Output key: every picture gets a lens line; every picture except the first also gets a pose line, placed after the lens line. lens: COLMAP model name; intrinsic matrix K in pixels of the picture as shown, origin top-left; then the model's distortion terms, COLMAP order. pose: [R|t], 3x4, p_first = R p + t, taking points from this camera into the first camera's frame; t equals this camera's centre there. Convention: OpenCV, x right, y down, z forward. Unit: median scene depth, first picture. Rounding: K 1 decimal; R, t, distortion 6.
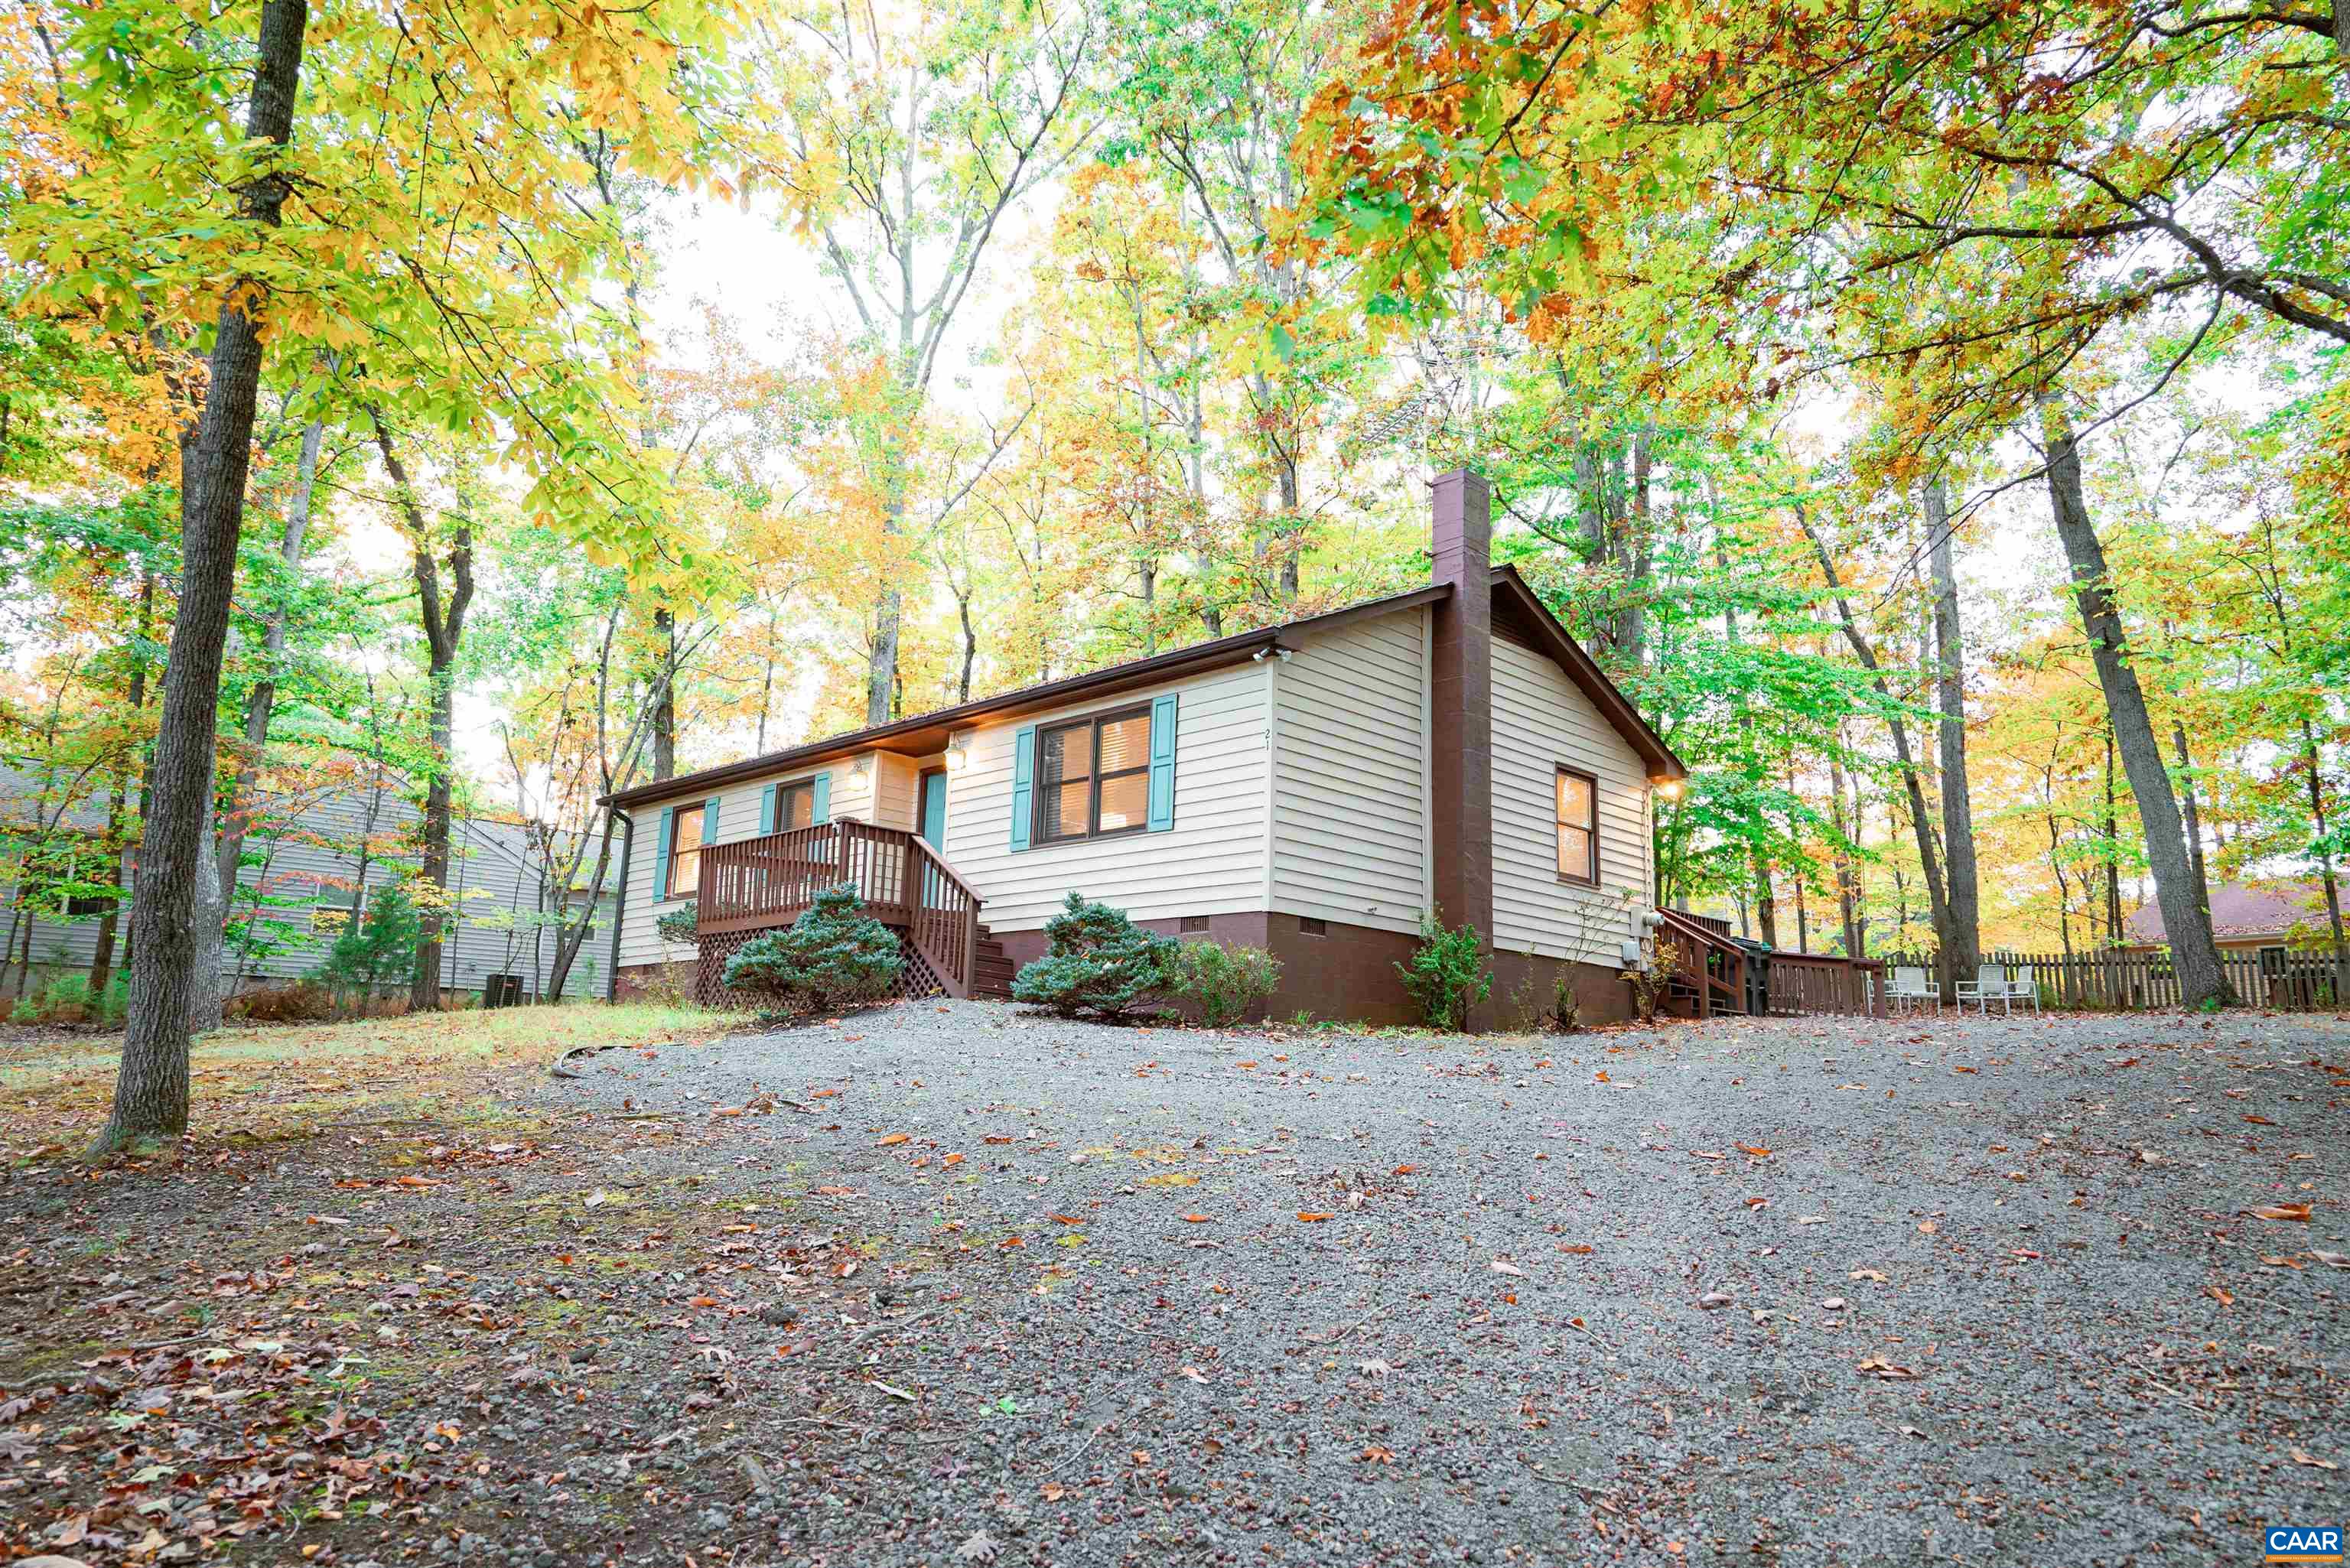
lens RADIAL K [[1627.9, 0, 1175.0], [0, 1627.9, 784.0], [0, 0, 1]] dist [0.068461, -0.052644]
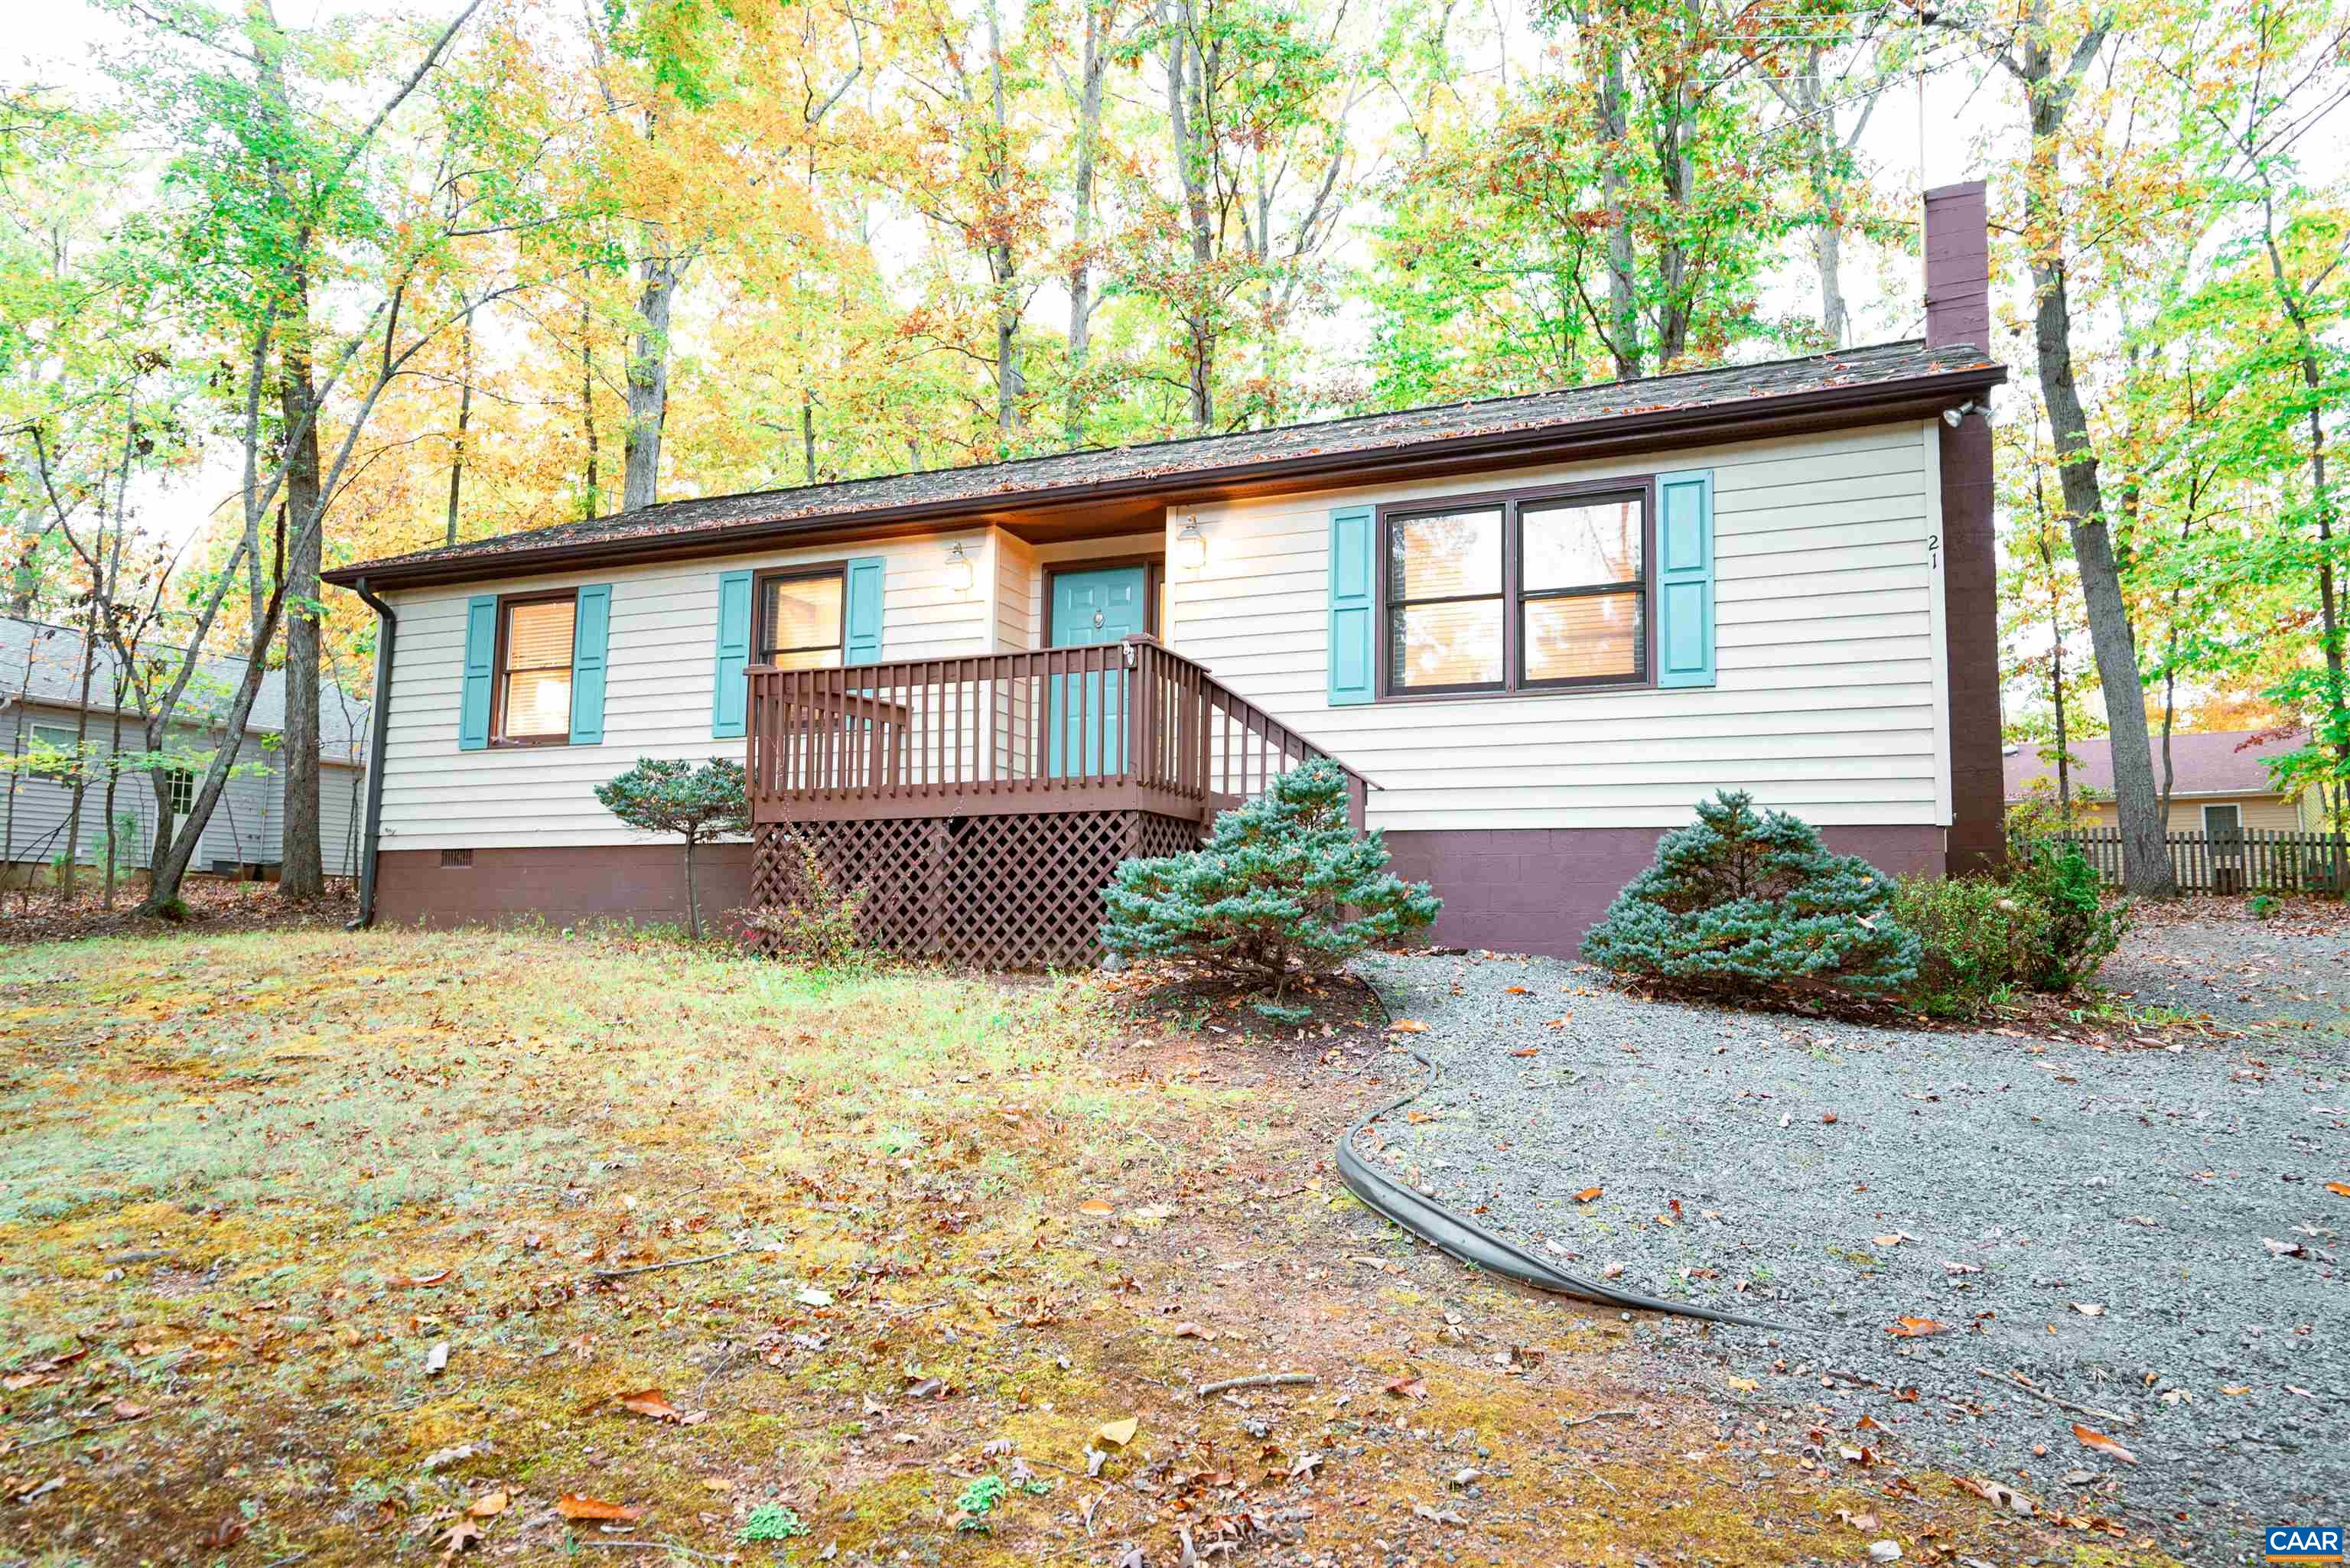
lens RADIAL K [[1627.9, 0, 1175.0], [0, 1627.9, 784.0], [0, 0, 1]] dist [0.068461, -0.052644]
pose [[0.935291, 0.025091, 0.352989, -0.369119], [-0.059551, 0.994418, 0.087105, 0.020119], [-0.348833, -0.102489, 0.931564, 0.423581]]
